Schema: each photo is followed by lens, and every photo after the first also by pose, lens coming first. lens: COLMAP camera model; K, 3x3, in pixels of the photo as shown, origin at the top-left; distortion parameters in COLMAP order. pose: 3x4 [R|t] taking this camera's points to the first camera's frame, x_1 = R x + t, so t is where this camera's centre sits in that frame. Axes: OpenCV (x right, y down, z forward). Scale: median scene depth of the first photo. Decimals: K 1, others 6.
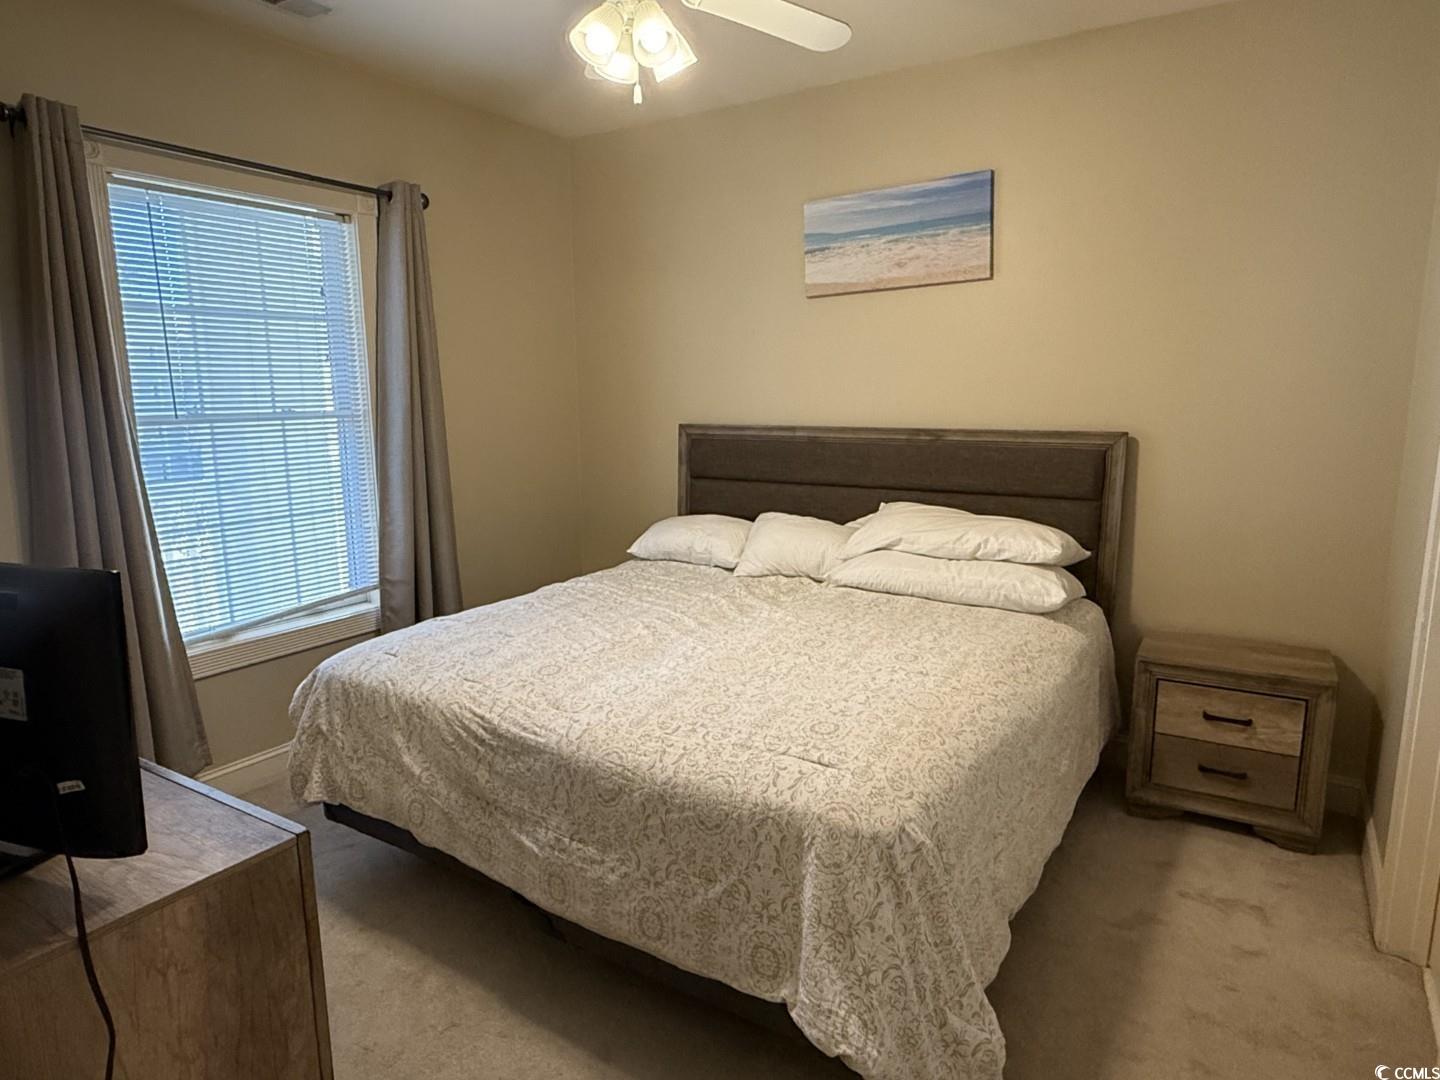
lens RADIAL K [[877.3, 0, 714.3], [0, 877.3, 540.9], [0, 0, 1]] dist [0.000486, 0.000460]
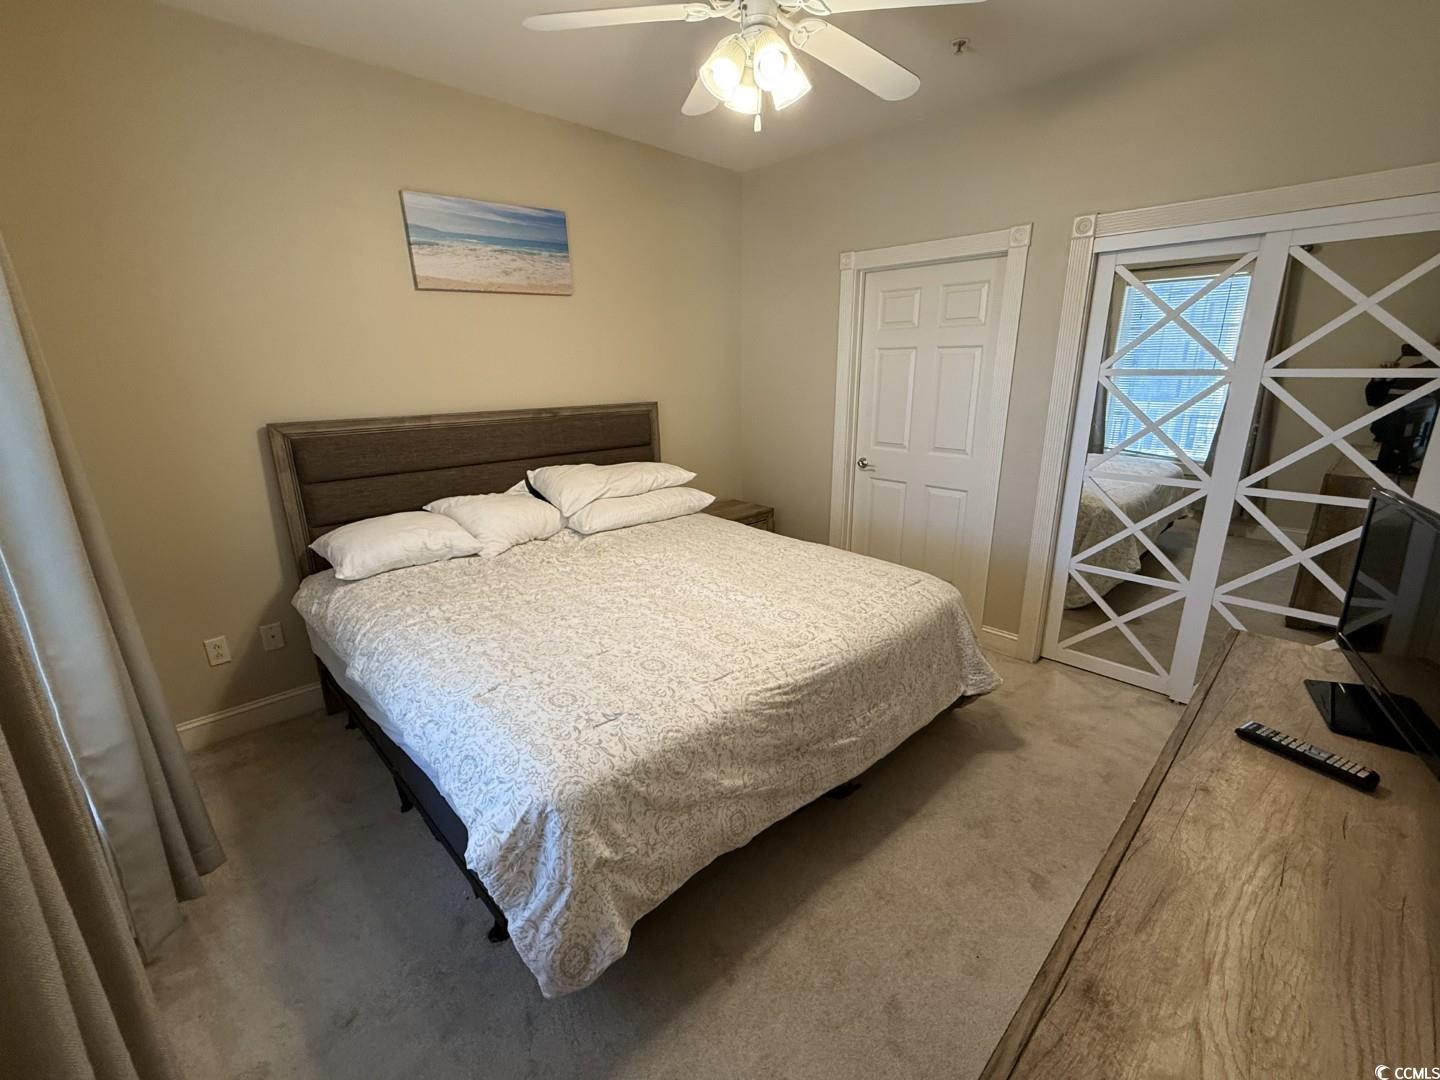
lens RADIAL K [[608.8, 0, 712.7], [0, 608.8, 539.2], [0, 0, 1]] dist [-0.002339, -0.000016]
pose [[0.242273, -0.260909, 0.934468, -0.725856], [0.170863, 0.959583, 0.223622, -0.123153], [-0.955044, 0.105488, 0.277060, 0.649146]]
